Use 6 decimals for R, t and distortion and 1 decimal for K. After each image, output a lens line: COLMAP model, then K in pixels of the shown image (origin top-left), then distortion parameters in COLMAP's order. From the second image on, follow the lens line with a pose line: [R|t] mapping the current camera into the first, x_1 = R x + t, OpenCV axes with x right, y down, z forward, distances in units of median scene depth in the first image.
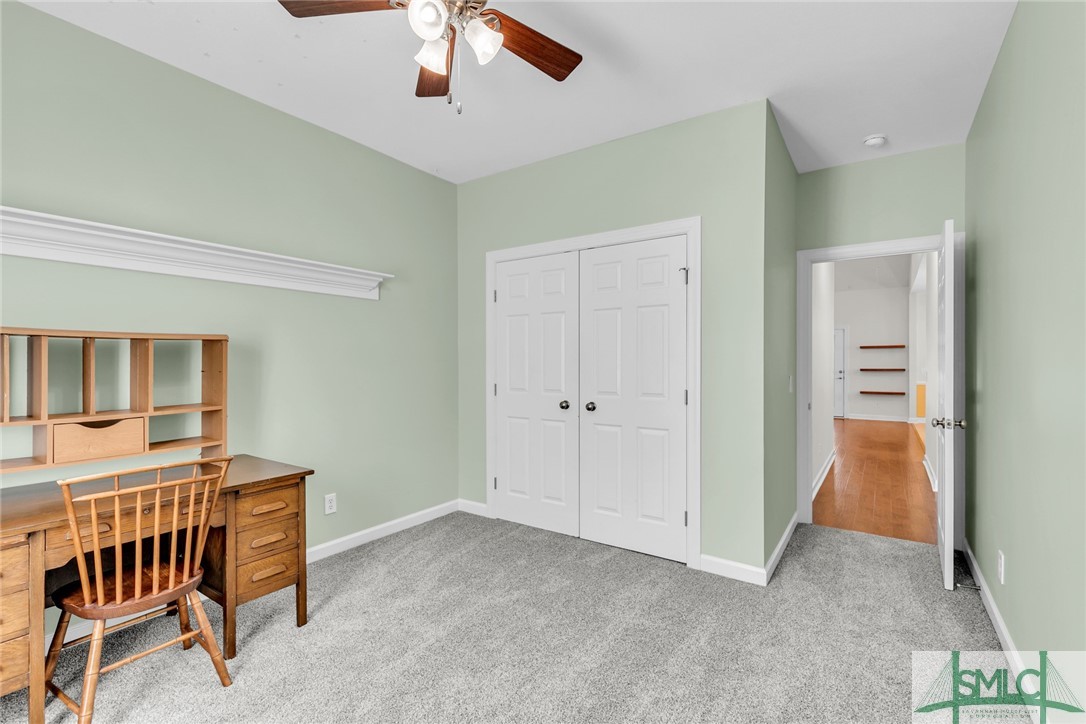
lens RADIAL K [[495.6, 0, 548.5], [0, 495.6, 361.2], [0, 0, 1]] dist [0.011443, -0.001767]
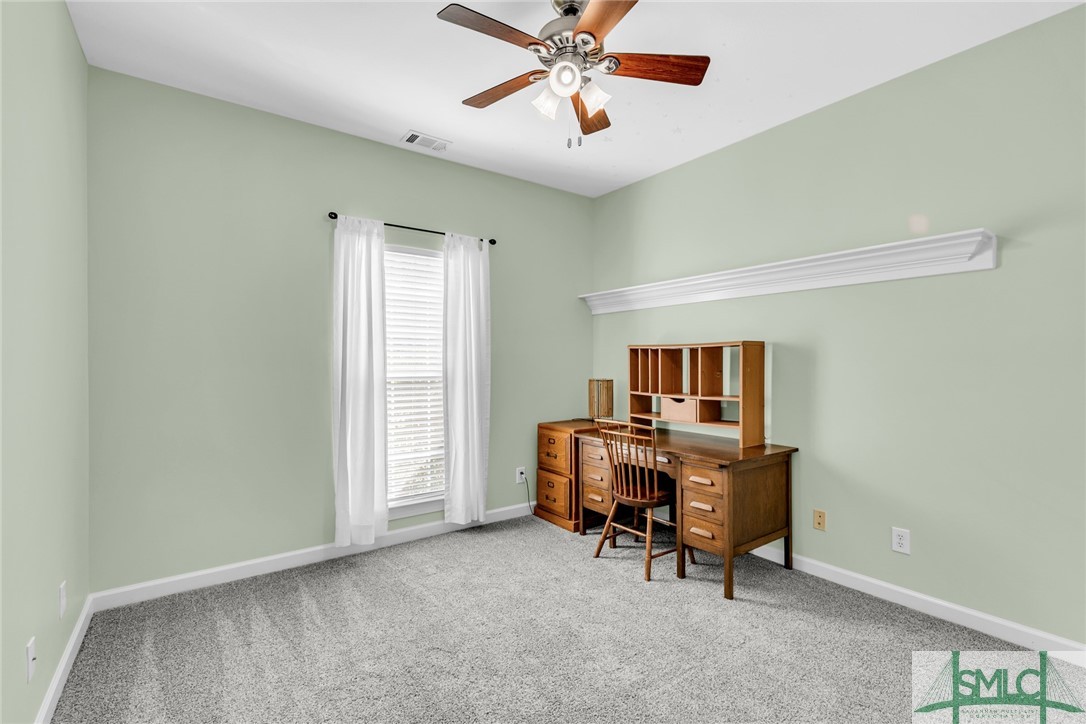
lens RADIAL K [[495.6, 0, 543.9], [0, 495.6, 359.7], [0, 0, 1]] dist [0.011443, -0.001767]
pose [[-0.313778, -0.007778, -0.949465, 0.617894], [-0.003863, 0.999969, -0.006915, 0.004522], [0.949489, 0.001498, -0.313798, 0.858551]]
